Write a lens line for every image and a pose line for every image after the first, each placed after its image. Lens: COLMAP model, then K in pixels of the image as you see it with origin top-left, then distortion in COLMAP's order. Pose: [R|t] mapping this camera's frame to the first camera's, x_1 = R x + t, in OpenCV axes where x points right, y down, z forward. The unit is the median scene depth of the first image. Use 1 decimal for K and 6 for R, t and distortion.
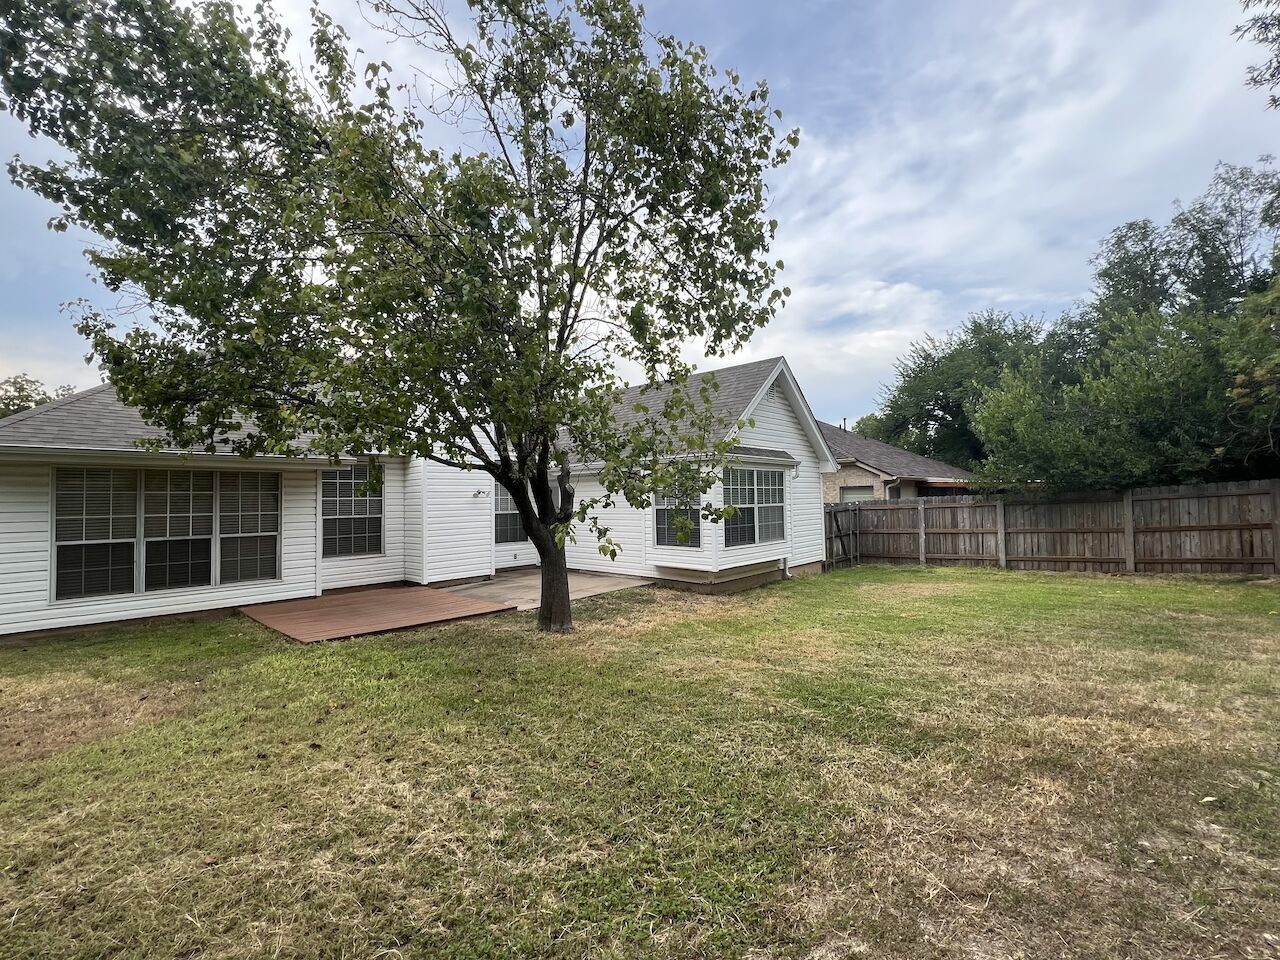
lens RADIAL K [[564.3, 0, 639.1], [0, 564.3, 479.8], [0, 0, 1]] dist [0.001120, -0.000768]
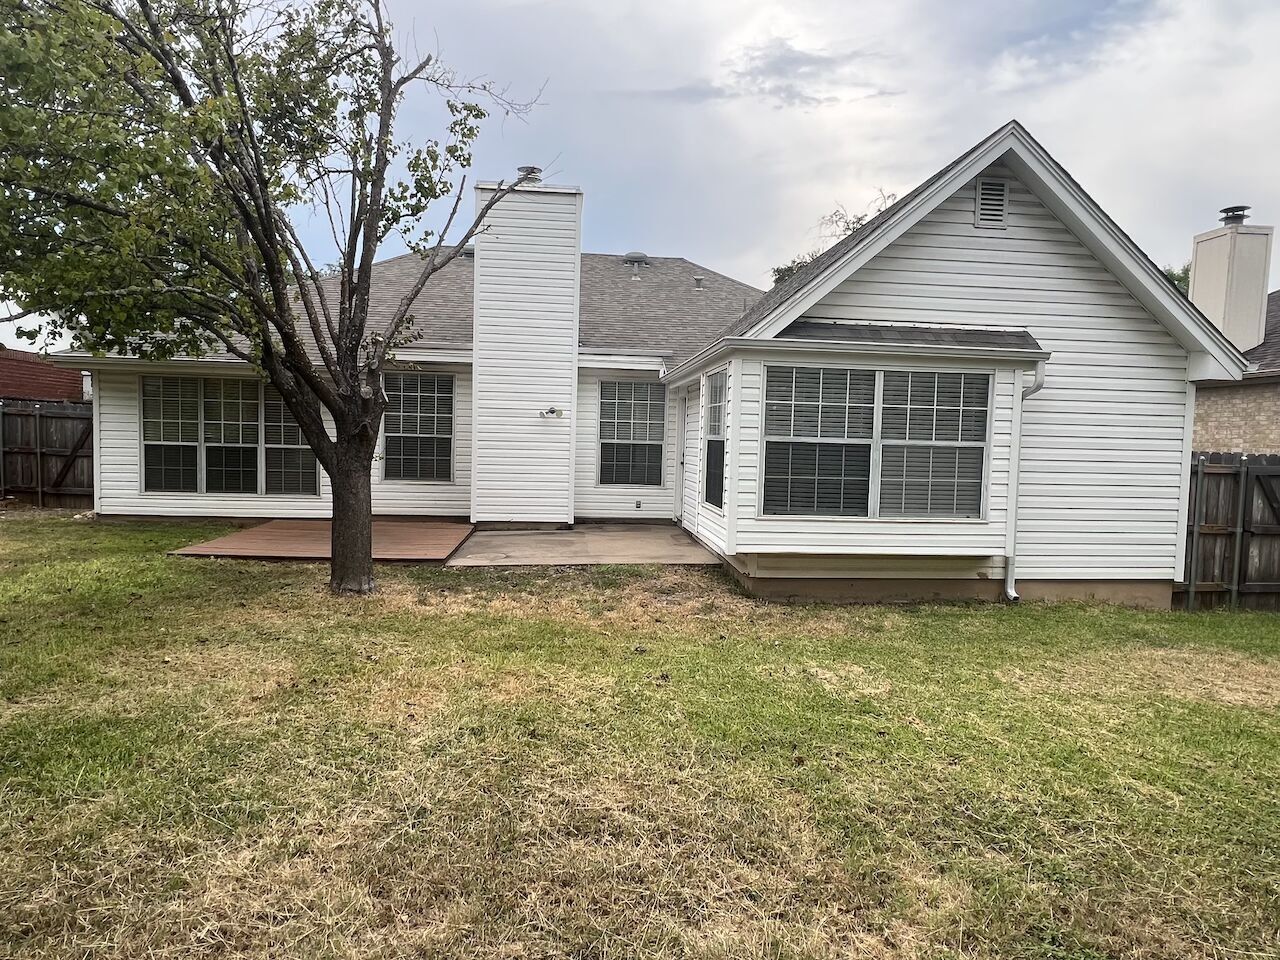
lens RADIAL K [[750.0, 0, 640.2], [0, 750.0, 478.3], [0, 0, 1]] dist [0.003039, 0.000661]
pose [[0.743611, 0.071199, -0.664811, 0.635024], [-0.016823, 0.995992, 0.087850, 0.029006], [0.668401, -0.054142, 0.741828, 0.459708]]
